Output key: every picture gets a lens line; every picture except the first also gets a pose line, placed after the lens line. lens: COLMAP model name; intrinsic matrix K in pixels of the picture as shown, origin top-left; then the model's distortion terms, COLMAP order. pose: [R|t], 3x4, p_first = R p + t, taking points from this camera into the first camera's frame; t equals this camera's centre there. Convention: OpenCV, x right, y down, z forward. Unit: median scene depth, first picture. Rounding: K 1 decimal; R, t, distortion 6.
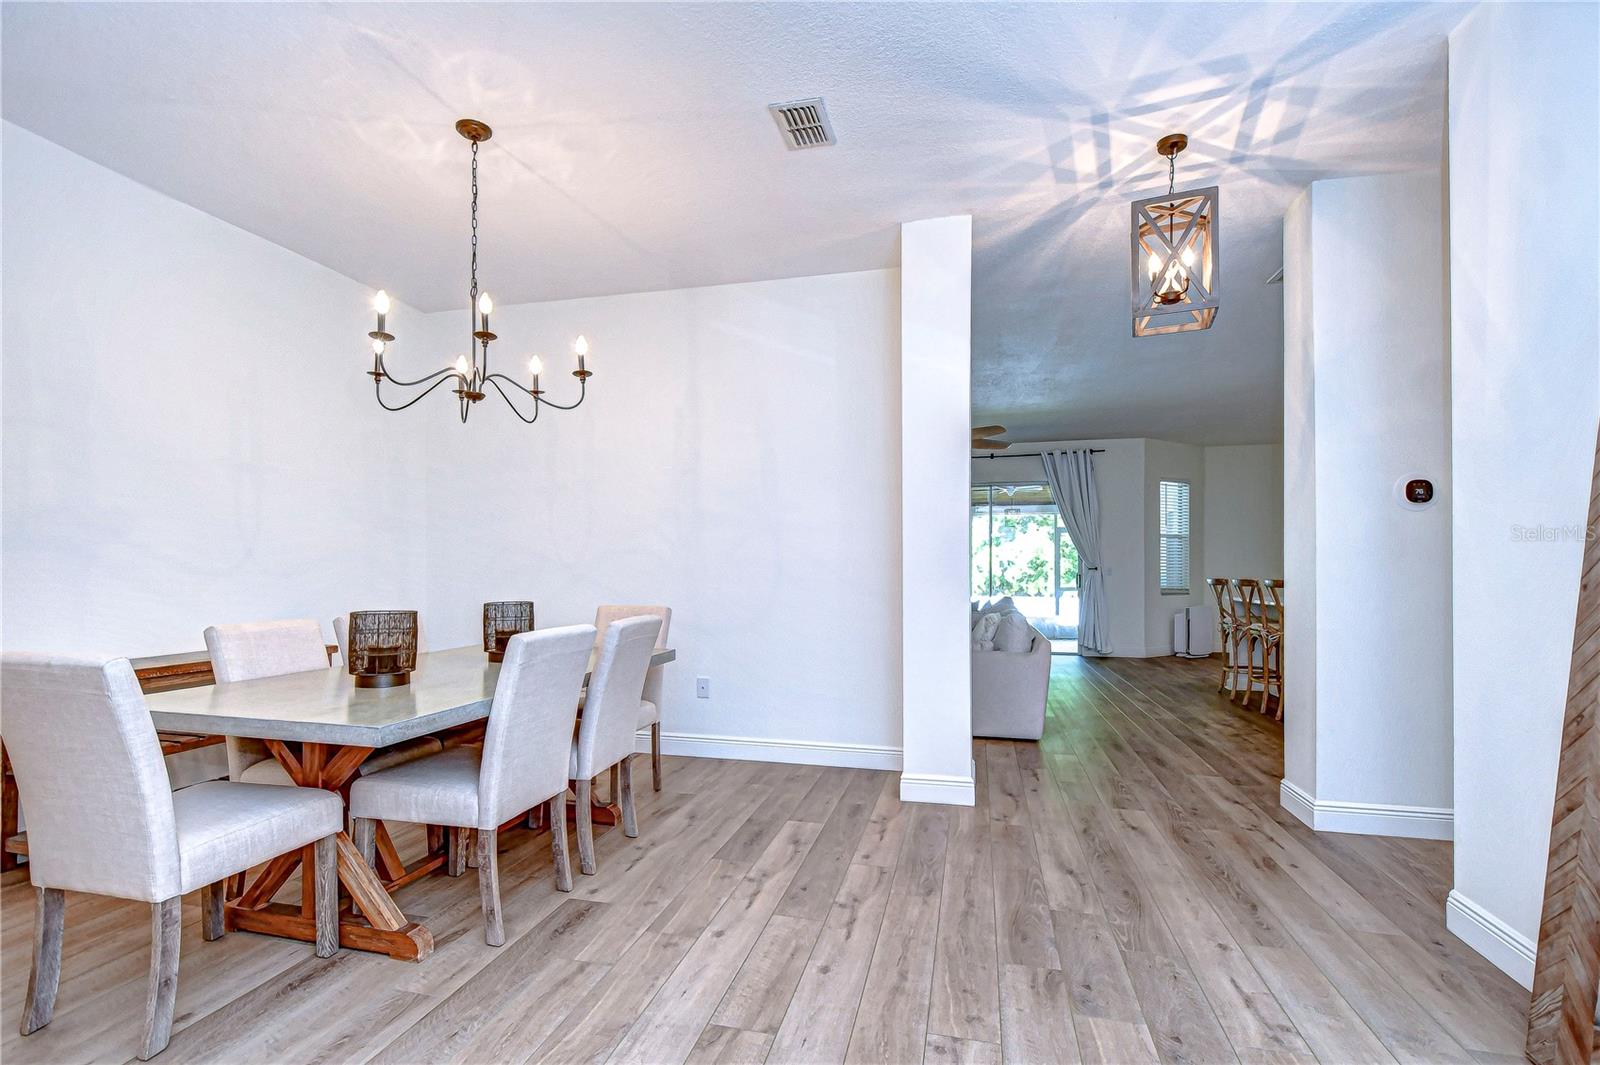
lens RADIAL K [[723.5, 0, 810.0], [0, 723.5, 558.7], [0, 0, 1]] dist [0.000917, -0.007497]
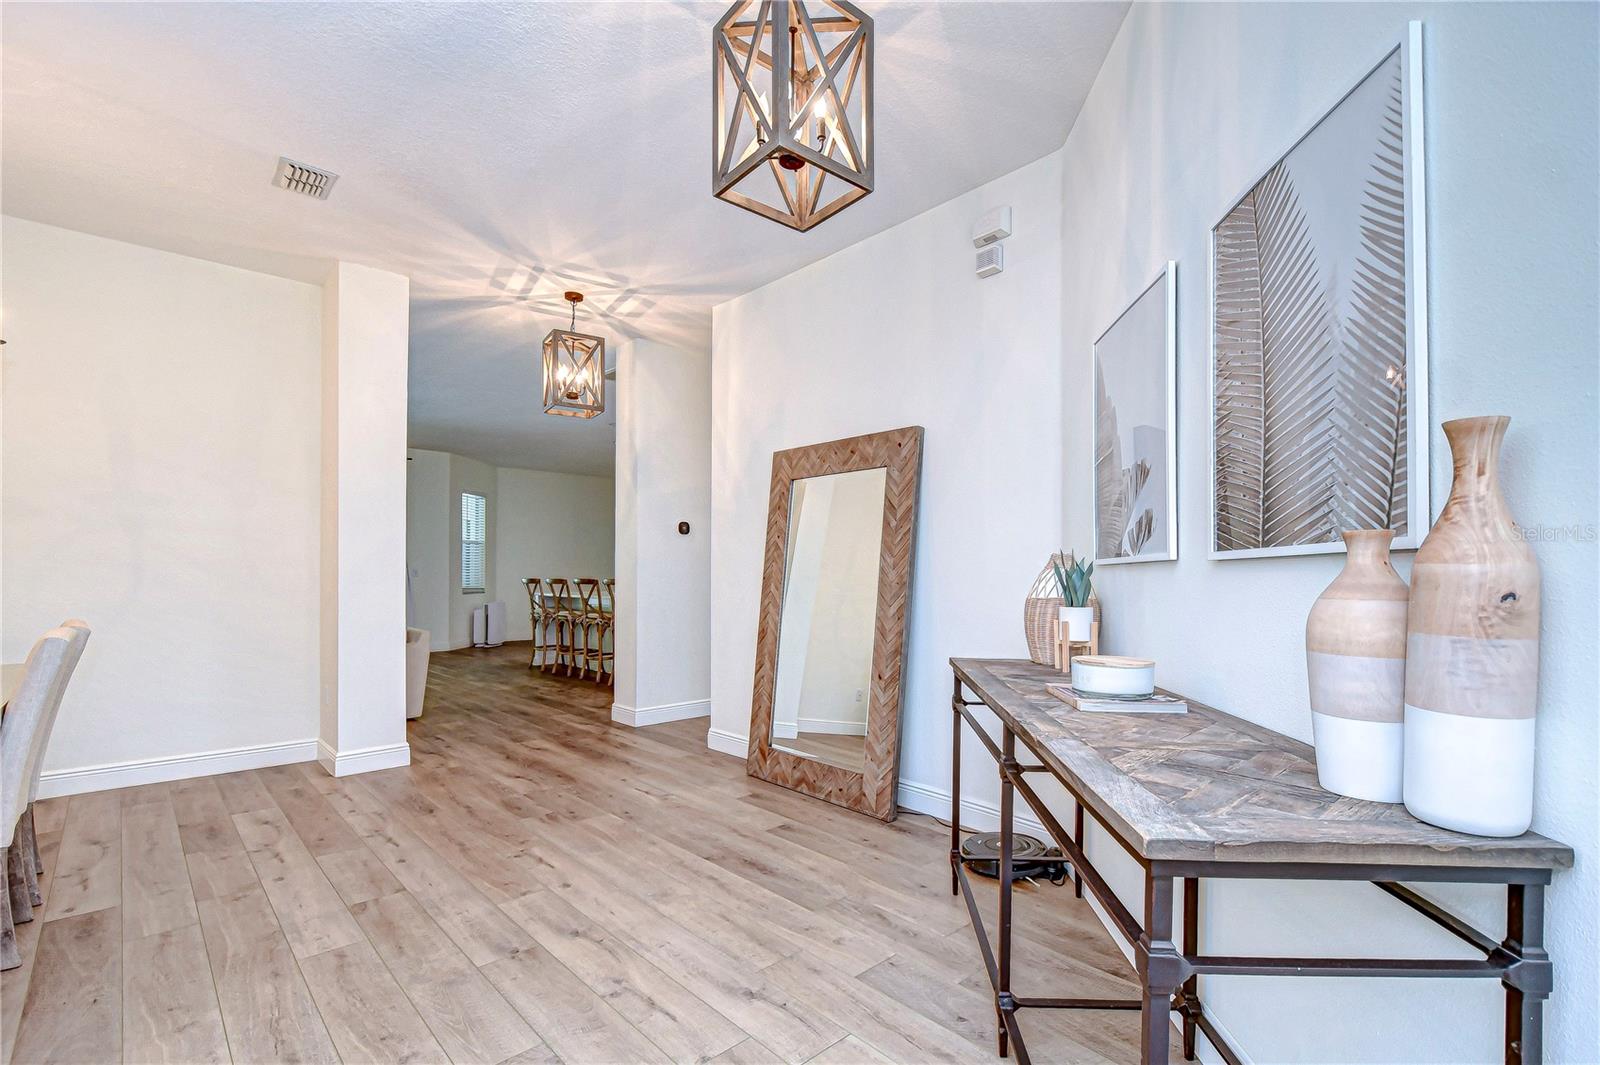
lens RADIAL K [[723.5, 0, 810.0], [0, 723.5, 558.7], [0, 0, 1]] dist [0.000917, -0.007497]
pose [[0.566956, 0.019291, 0.823522, -0.453503], [-0.018107, 0.999776, -0.010954, -0.007448], [-0.823549, -0.008701, 0.567179, -0.282556]]
